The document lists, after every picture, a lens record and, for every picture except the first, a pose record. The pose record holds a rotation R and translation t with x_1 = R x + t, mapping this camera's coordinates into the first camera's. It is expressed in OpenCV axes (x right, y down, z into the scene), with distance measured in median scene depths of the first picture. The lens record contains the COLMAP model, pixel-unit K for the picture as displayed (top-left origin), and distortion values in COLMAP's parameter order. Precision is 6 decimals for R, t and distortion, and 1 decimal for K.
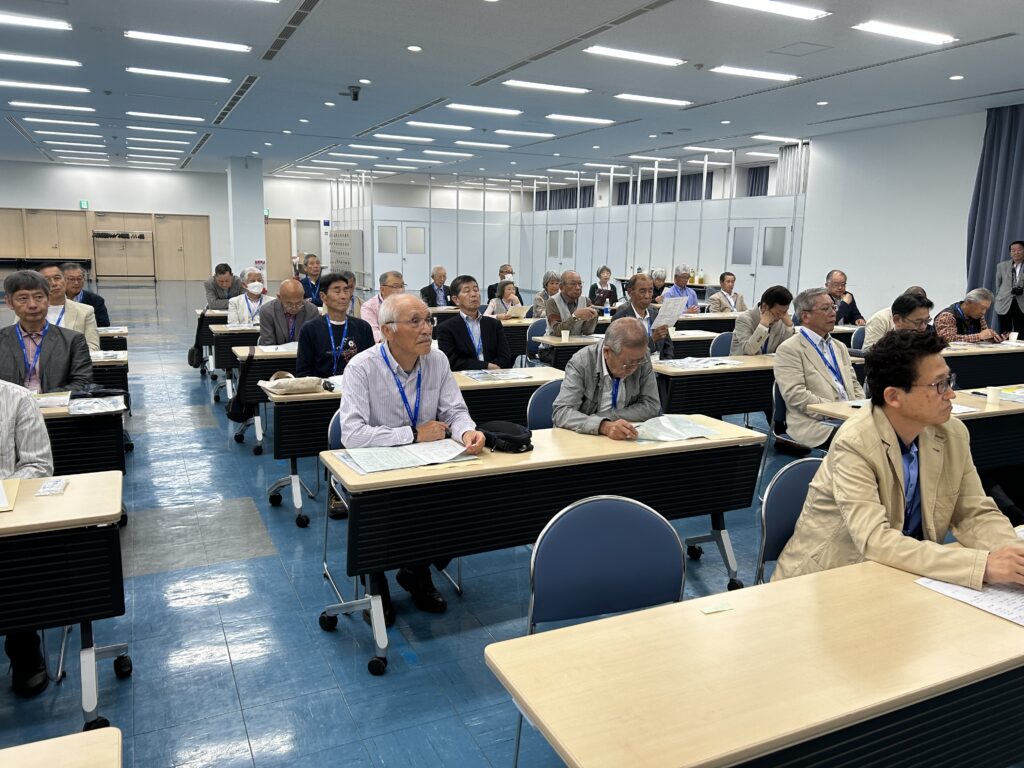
lens RADIAL K [[770.8, 0, 512.0], [0, 770.8, 384.0], [0, 0, 1]] dist [0.052637, -0.084982]
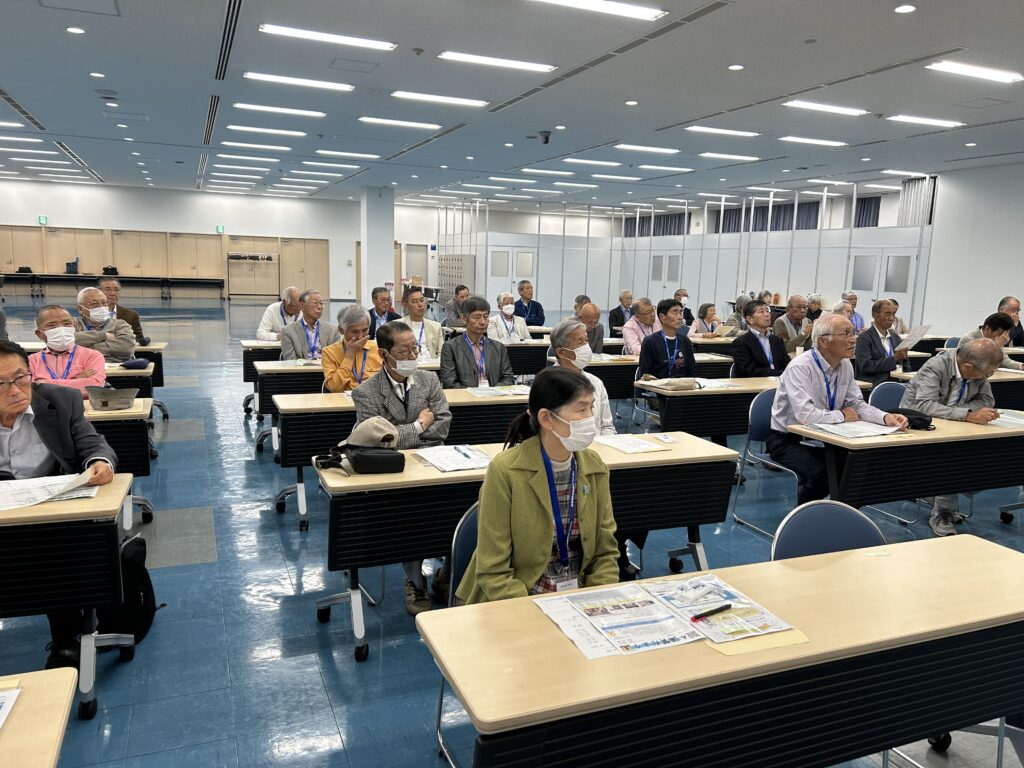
lens RADIAL K [[770.8, 0, 512.0], [0, 770.8, 384.0], [0, 0, 1]] dist [0.052637, -0.084982]
pose [[0.998200, 0.017027, -0.057501, -0.096455], [-0.018593, 0.999467, -0.026820, 0.008455], [0.057014, 0.027840, 0.997985, -0.063767]]
